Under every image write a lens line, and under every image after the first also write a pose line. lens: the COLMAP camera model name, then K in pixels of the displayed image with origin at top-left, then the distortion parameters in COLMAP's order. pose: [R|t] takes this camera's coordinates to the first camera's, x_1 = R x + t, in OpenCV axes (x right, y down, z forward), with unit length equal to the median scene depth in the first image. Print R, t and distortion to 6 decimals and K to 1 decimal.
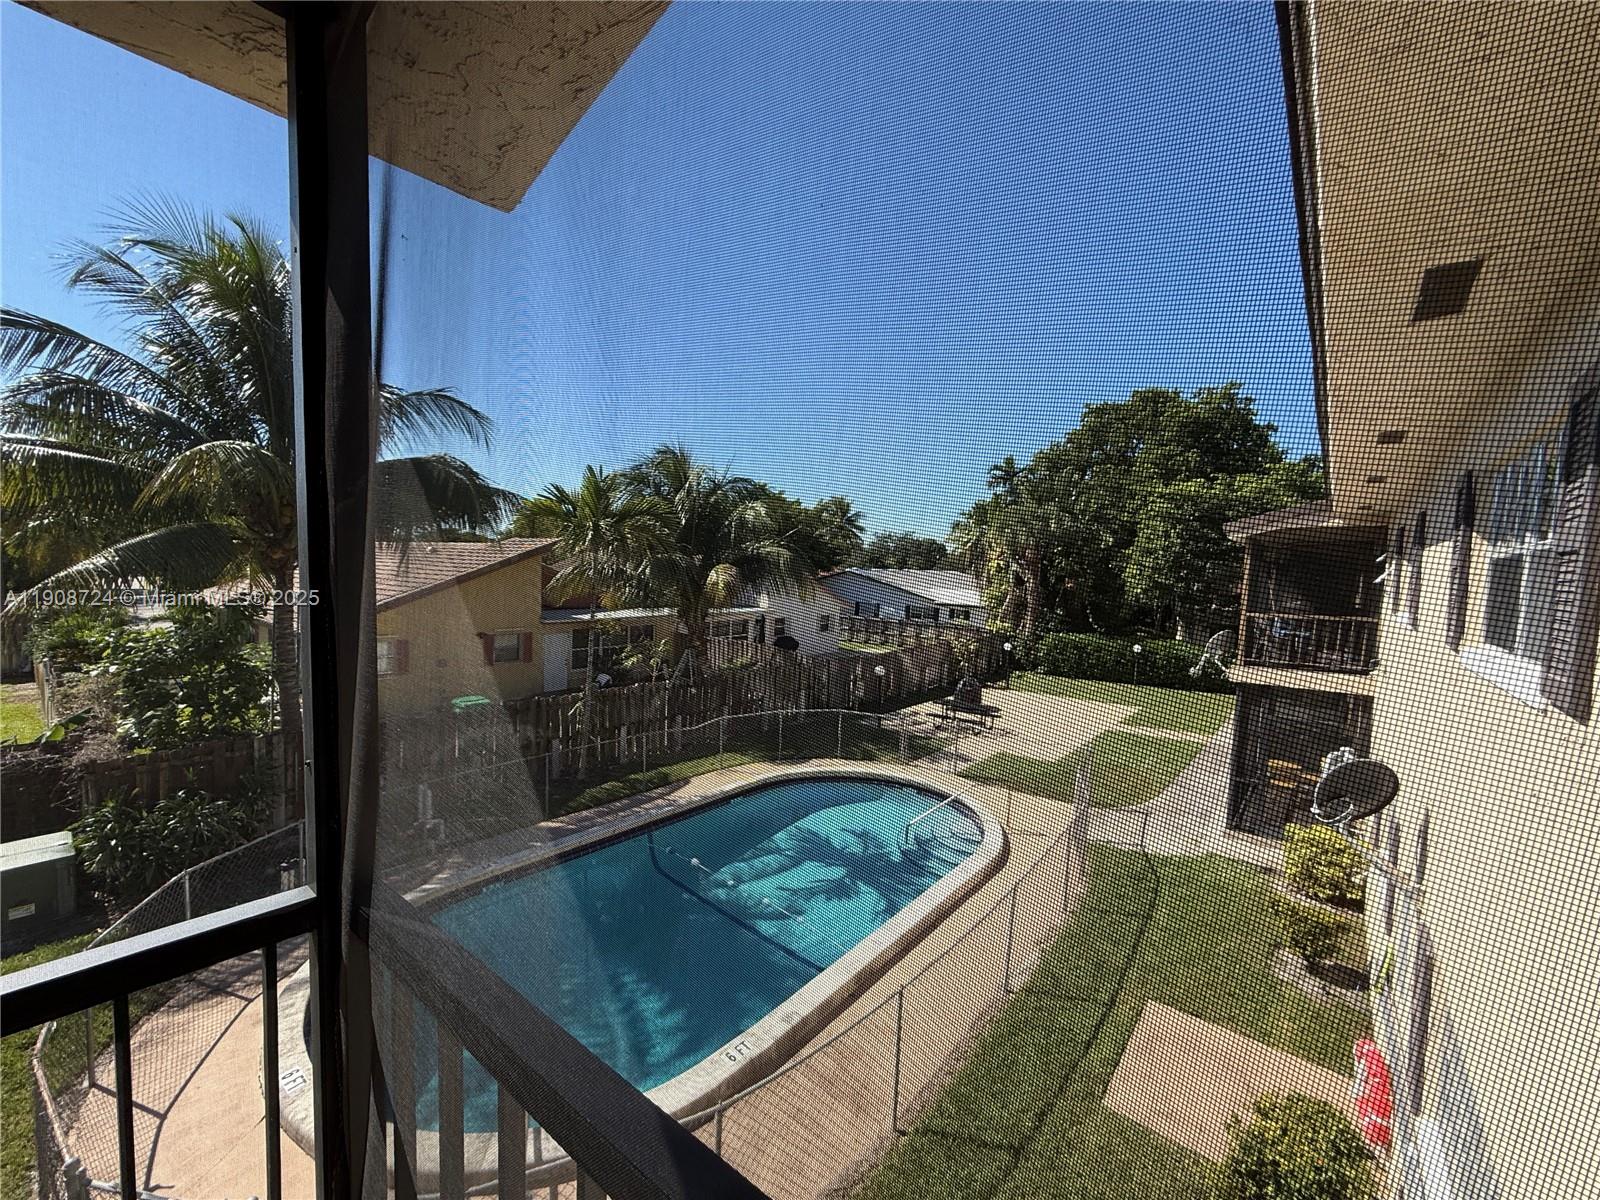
lens RADIAL K [[640.9, 0, 799.4], [0, 640.9, 599.5], [0, 0, 1]] dist [0.000276, 0.000340]
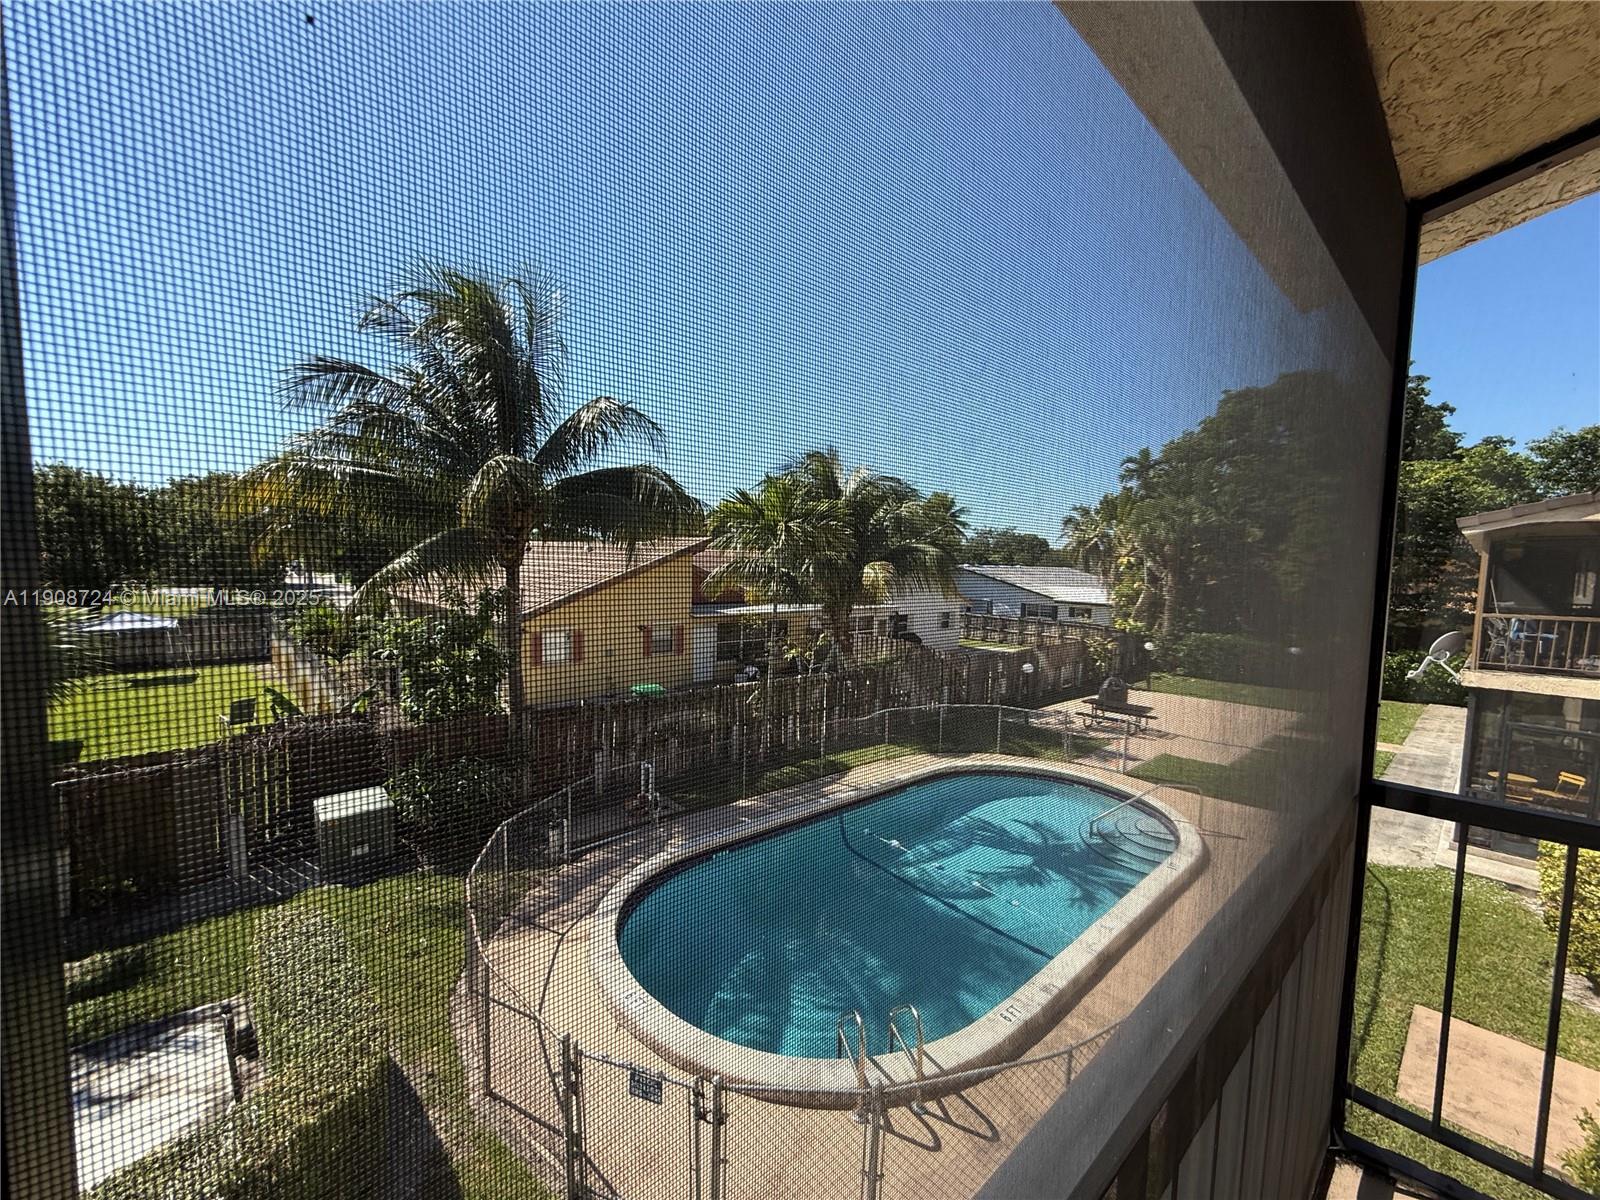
lens RADIAL K [[640.9, 0, 796.7], [0, 640.9, 598.3], [0, 0, 1]] dist [0.000276, 0.000340]
pose [[0.990783, 0.005675, -0.135343, -0.104478], [-0.005196, 0.999979, 0.003893, 0.000378], [0.135363, -0.003154, 0.990791, -0.040328]]
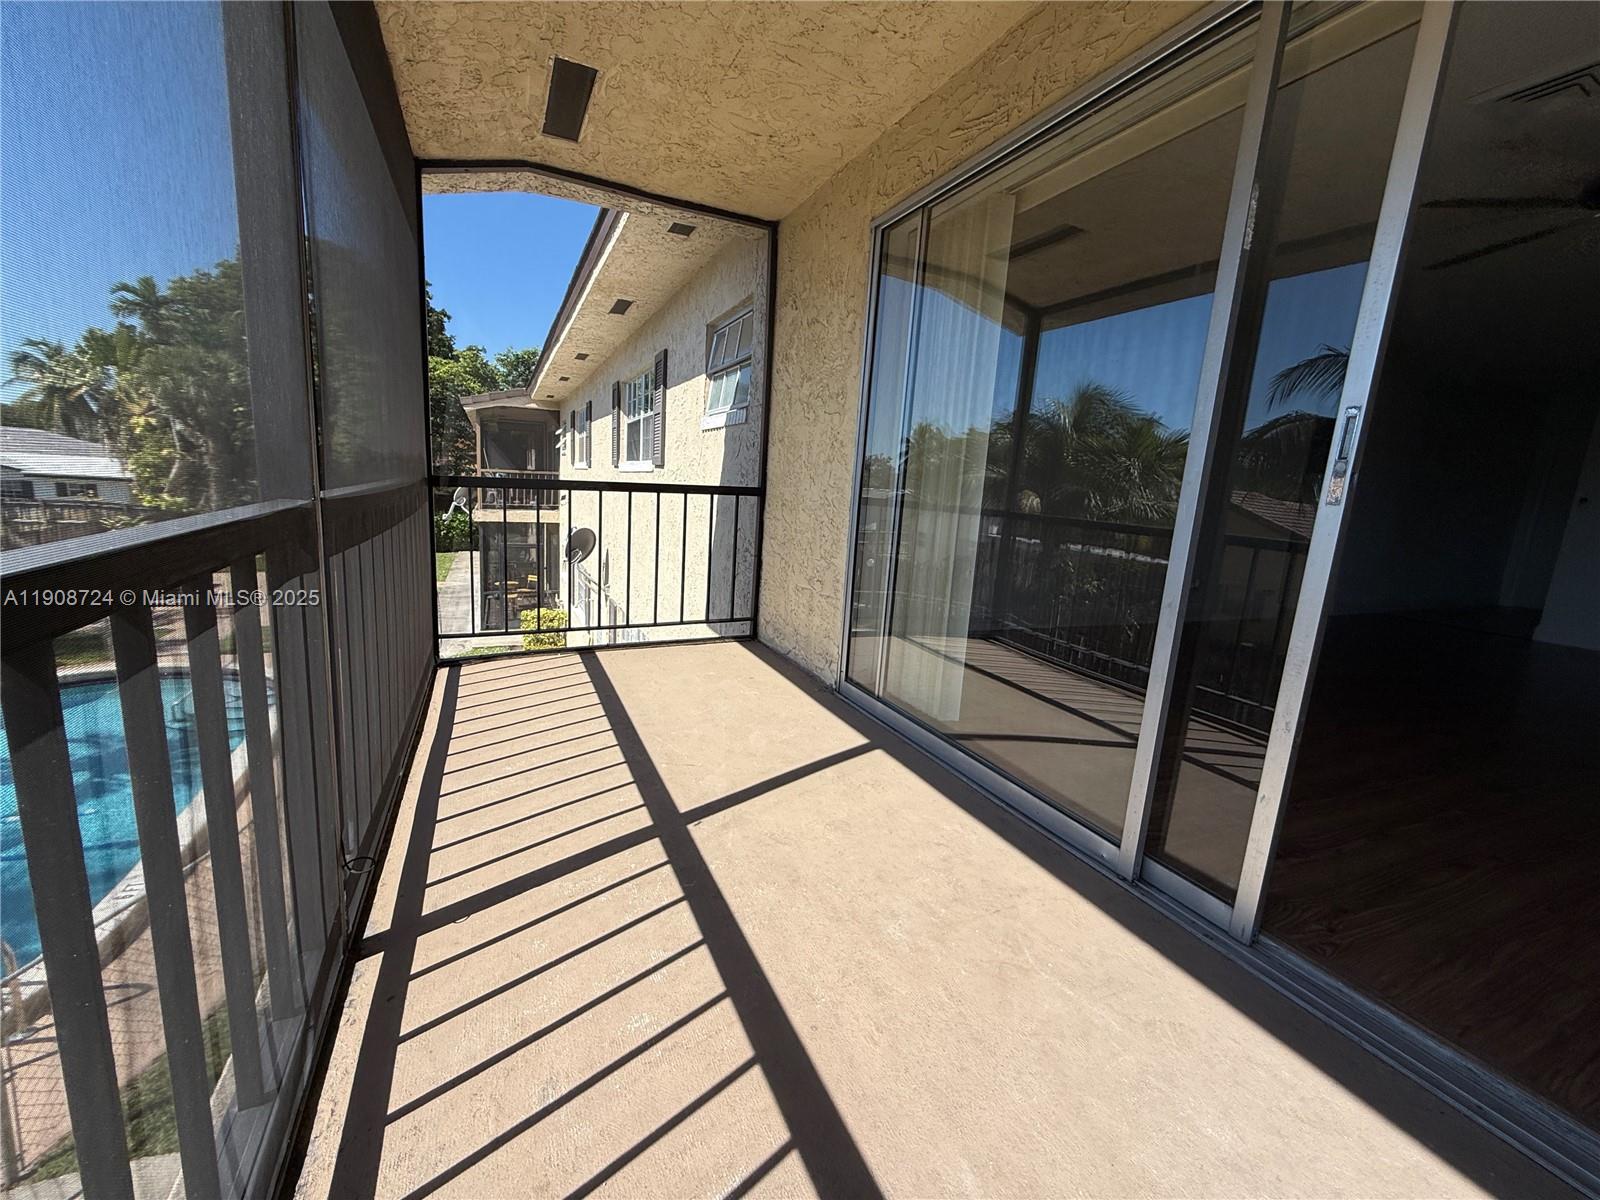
lens RADIAL K [[640.9, 0, 790.5], [0, 640.9, 602.6], [0, 0, 1]] dist [0.000276, 0.000340]
pose [[0.432860, -0.167030, 0.885852, -0.154685], [-0.002711, 0.982439, 0.186567, 0.026598], [-0.901457, -0.083159, 0.424806, -0.105553]]
